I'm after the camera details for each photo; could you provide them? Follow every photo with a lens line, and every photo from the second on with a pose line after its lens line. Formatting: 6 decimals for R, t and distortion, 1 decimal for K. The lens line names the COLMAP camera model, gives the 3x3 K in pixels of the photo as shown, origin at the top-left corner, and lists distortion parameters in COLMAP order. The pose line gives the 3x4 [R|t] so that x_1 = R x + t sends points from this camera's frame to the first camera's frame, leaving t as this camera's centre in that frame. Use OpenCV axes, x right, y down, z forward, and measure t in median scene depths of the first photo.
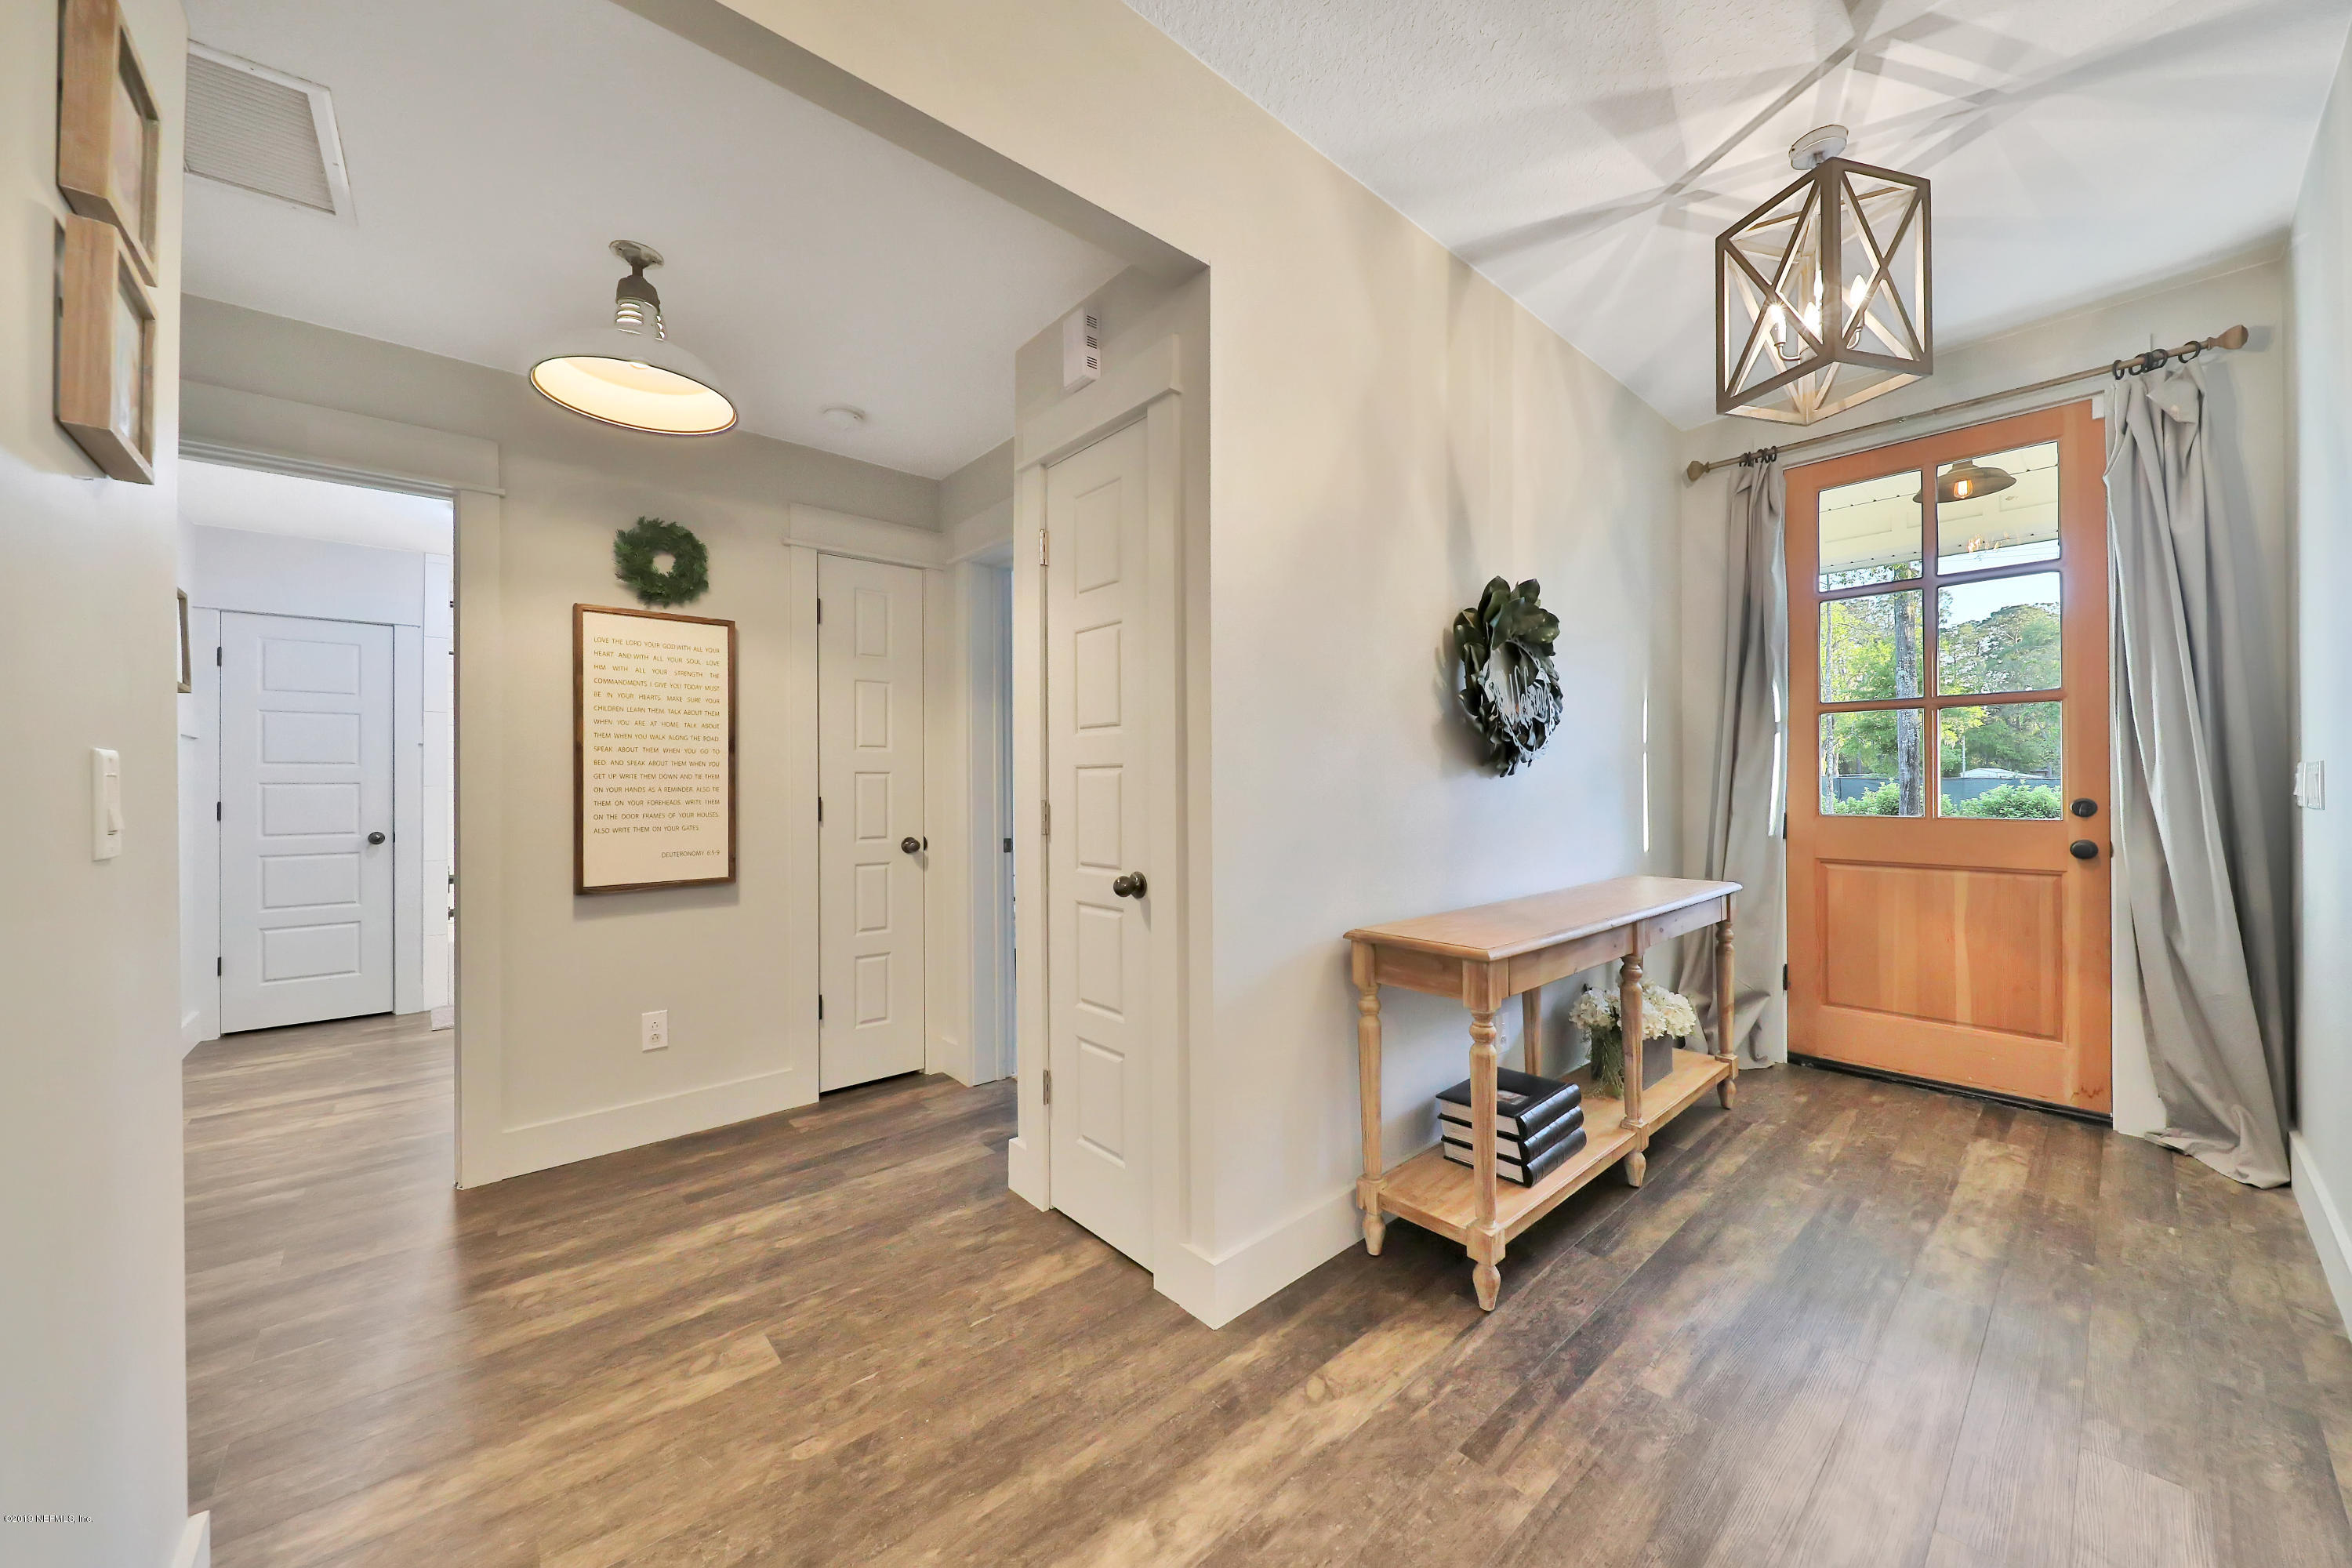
lens RADIAL K [[847.9, 0, 1177.0], [0, 847.9, 776.4], [0, 0, 1]] dist [-0.001817, -0.001656]
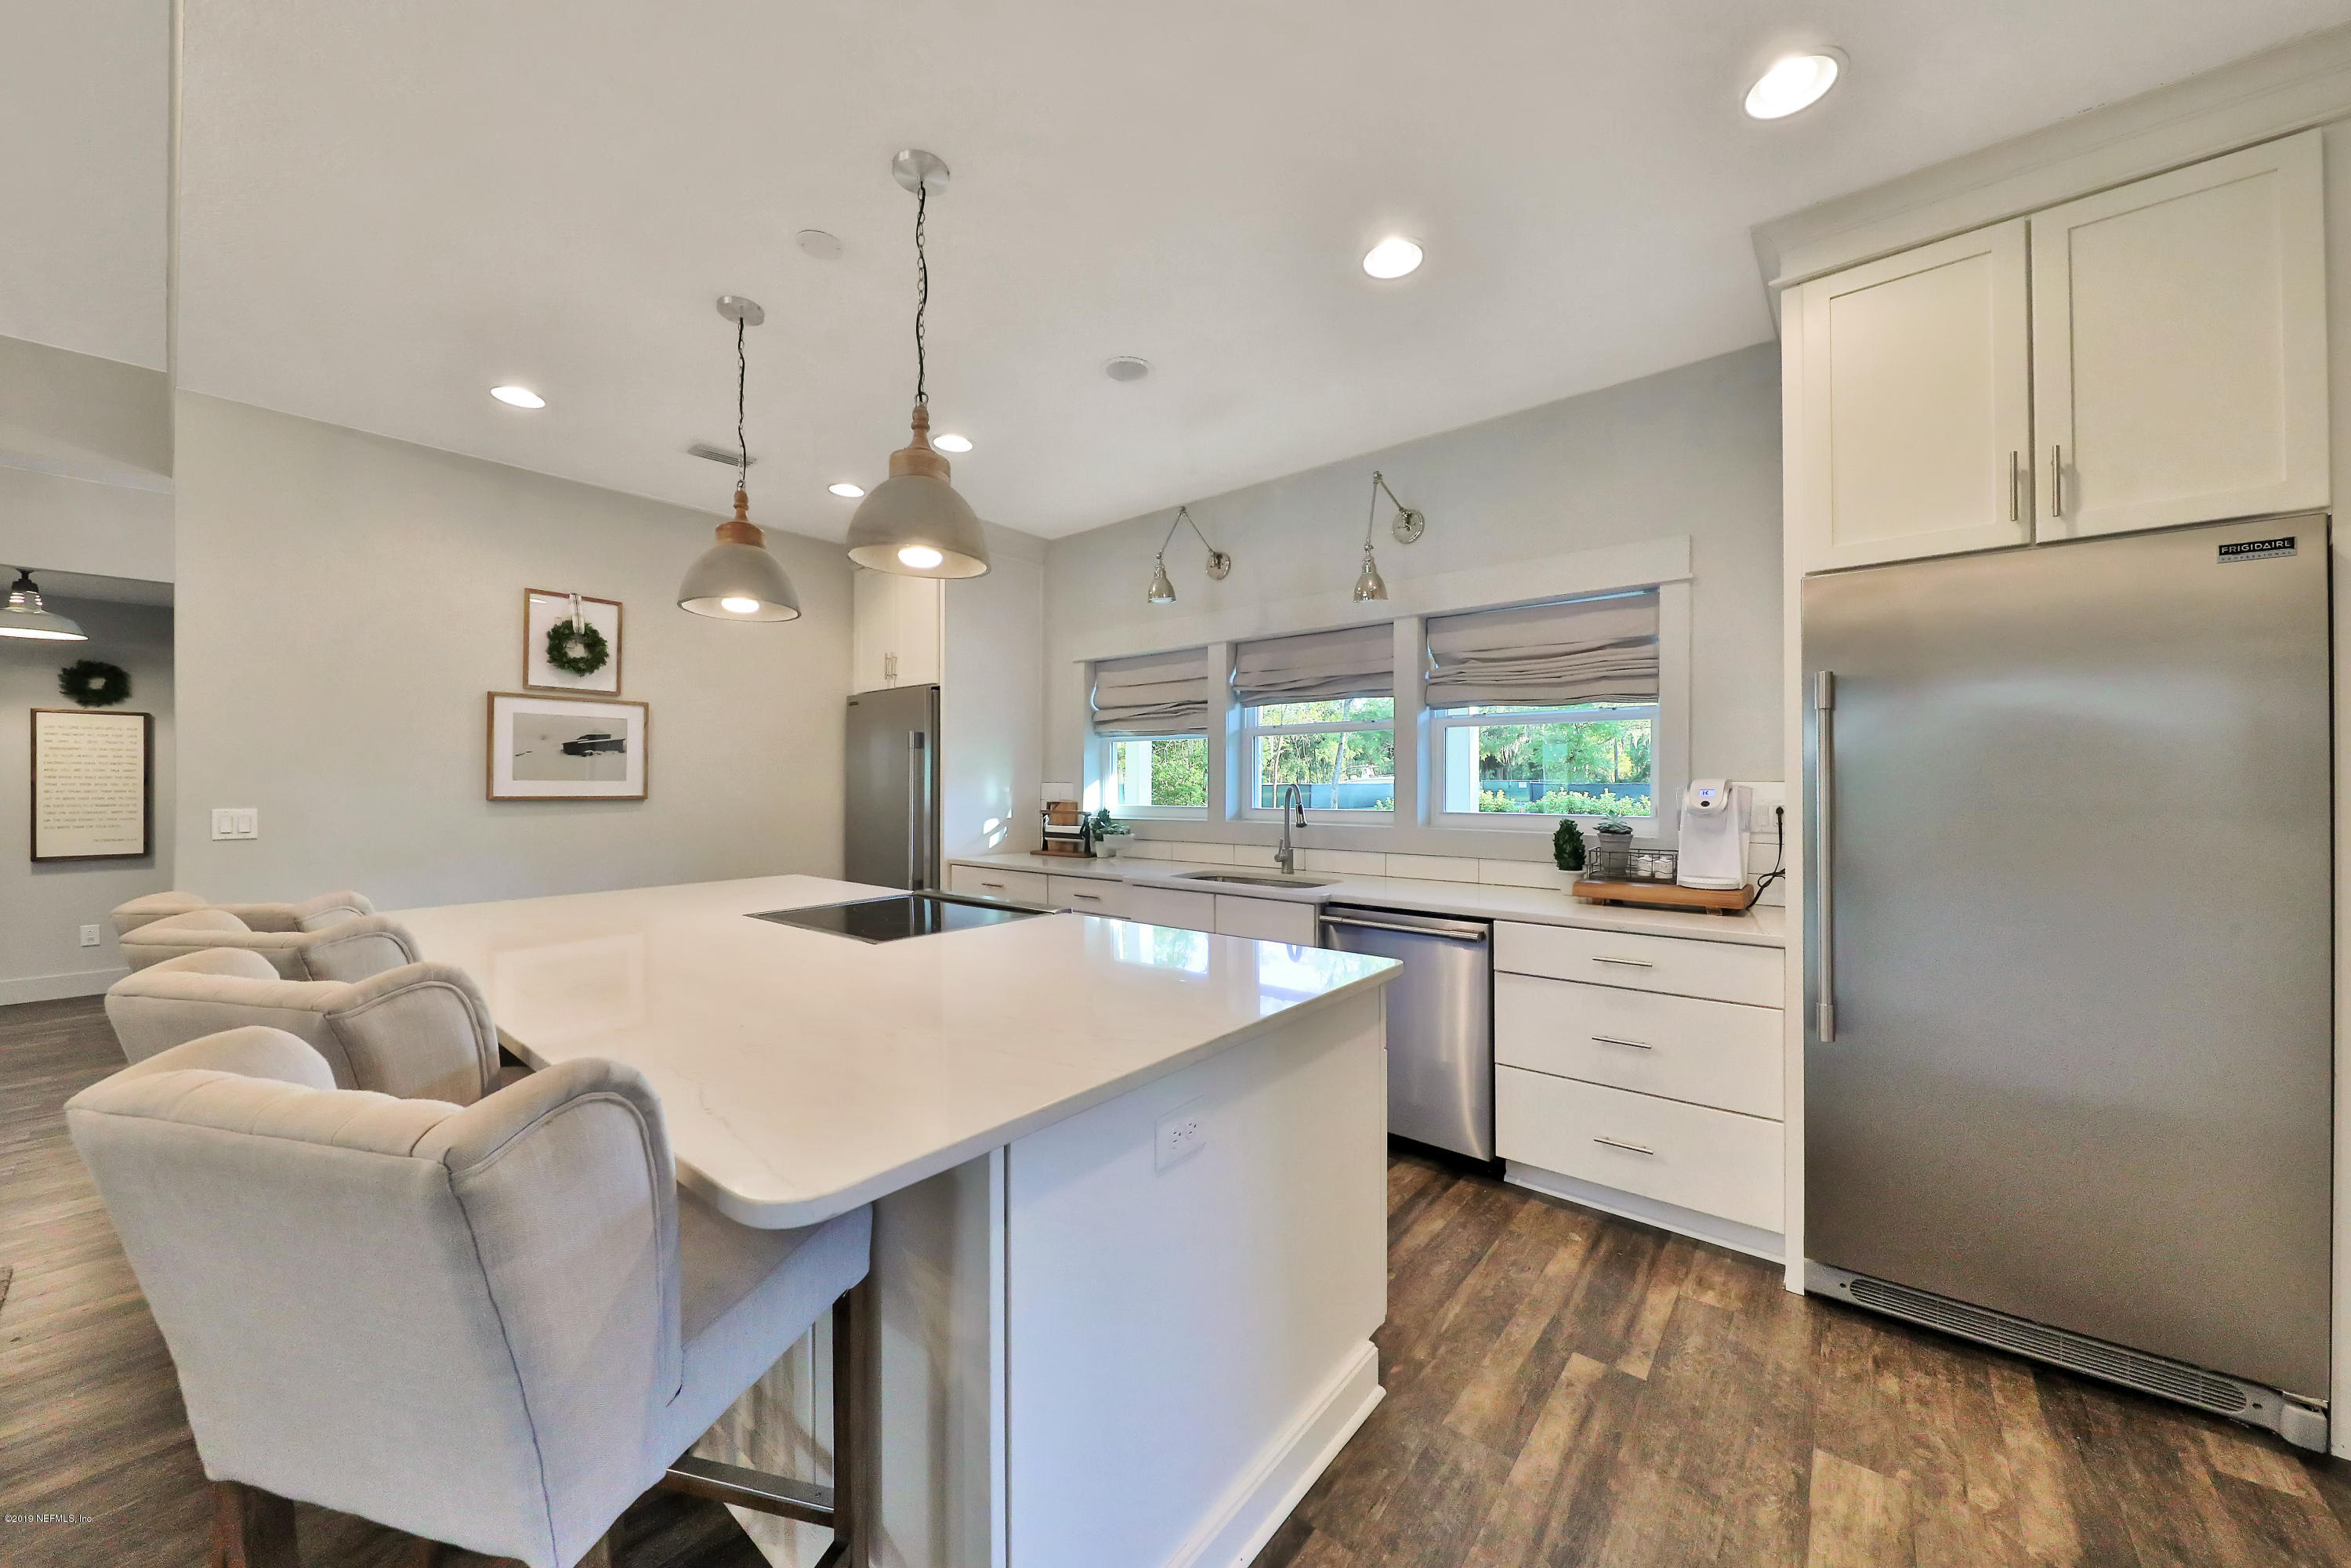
lens RADIAL K [[847.5, 0, 1186.0], [0, 847.5, 780.4], [0, 0, 1]] dist [-0.001817, -0.001656]
pose [[0.987218, 0.004679, 0.159304, 1.550445], [-0.005605, 0.999970, 0.005362, -0.066445], [-0.159274, -0.006186, 0.987215, -1.275825]]
